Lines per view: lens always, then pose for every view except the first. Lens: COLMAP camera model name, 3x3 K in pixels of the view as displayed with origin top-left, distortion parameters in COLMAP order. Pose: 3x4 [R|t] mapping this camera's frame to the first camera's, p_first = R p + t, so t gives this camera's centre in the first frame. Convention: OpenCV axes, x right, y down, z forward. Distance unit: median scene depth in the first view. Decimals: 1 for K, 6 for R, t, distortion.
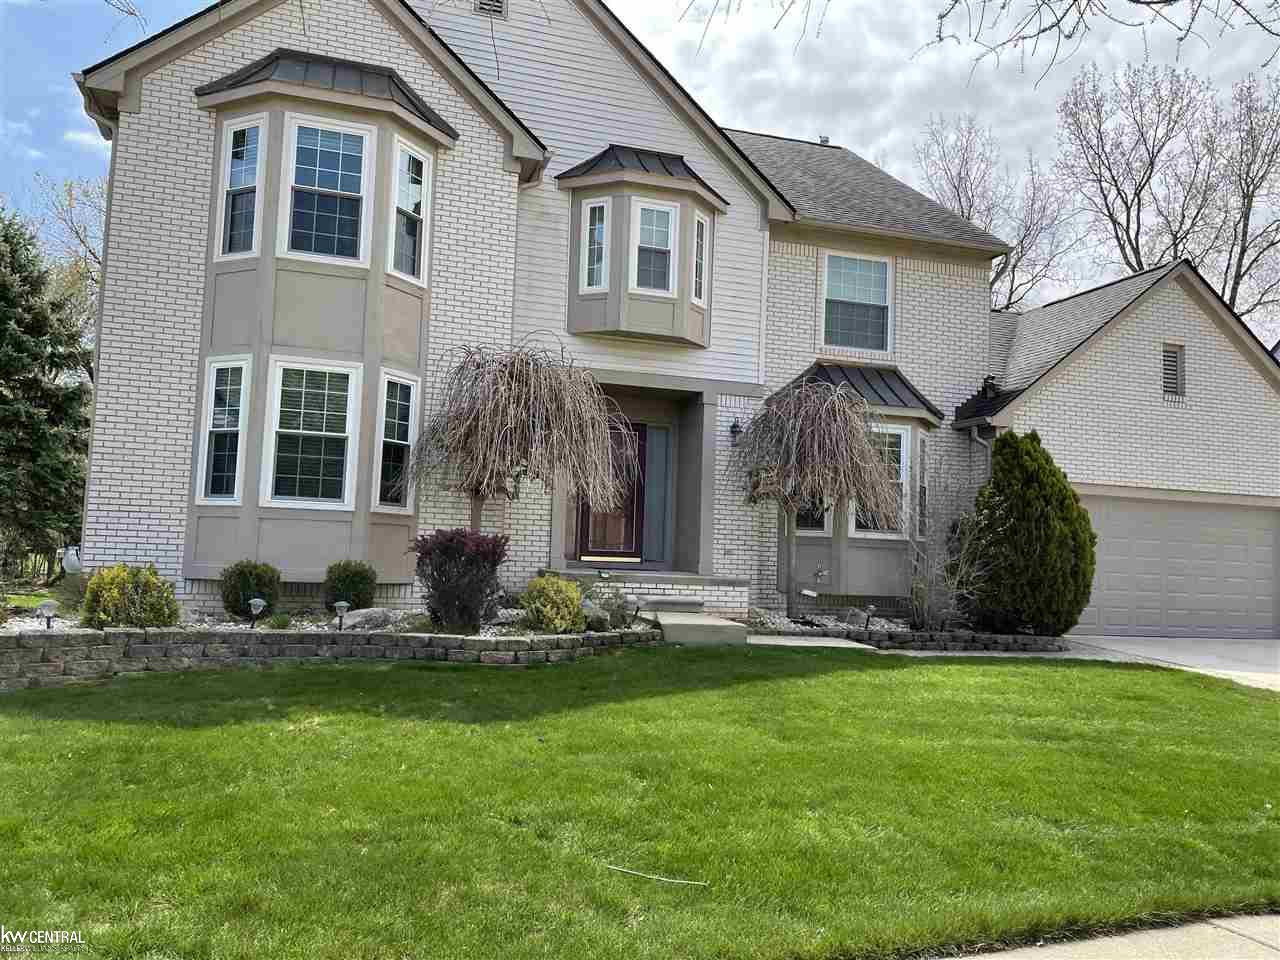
lens RADIAL K [[970.2, 0, 640.0], [0, 970.2, 480.0], [0, 0, 1]] dist [0.050774, -0.001690]
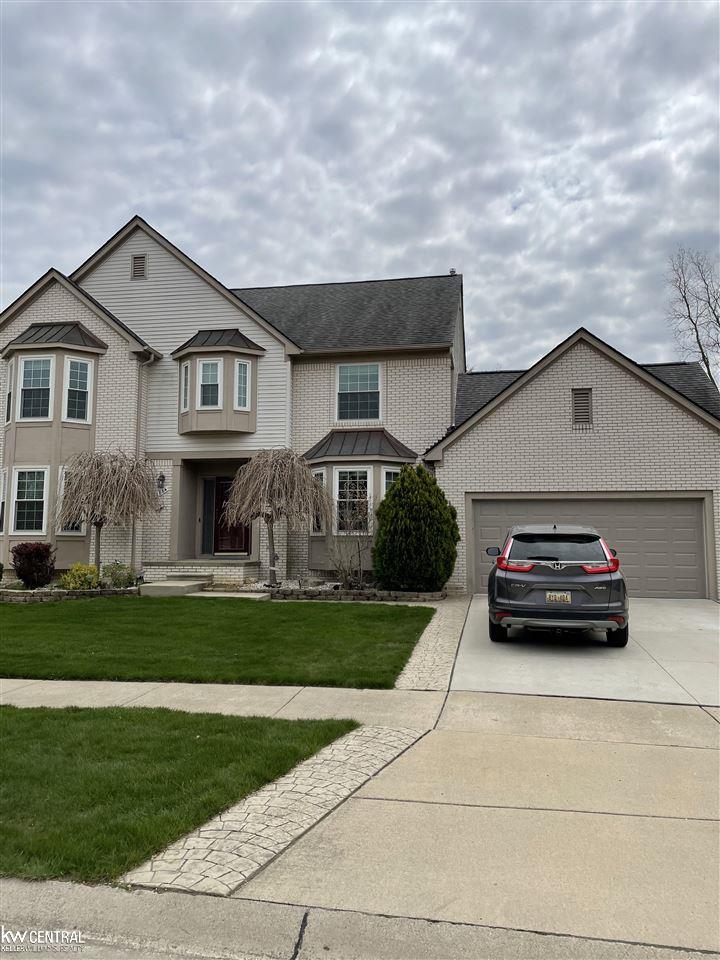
lens RADIAL K [[727.6, 0, 360.0], [0, 727.6, 480.0], [0, 0, 1]] dist [0.050774, -0.001690]
pose [[0.881627, -0.085114, -0.464208, 0.854899], [0.063756, 0.996066, -0.061547, 0.044336], [0.467620, 0.024665, 0.883585, -0.082348]]
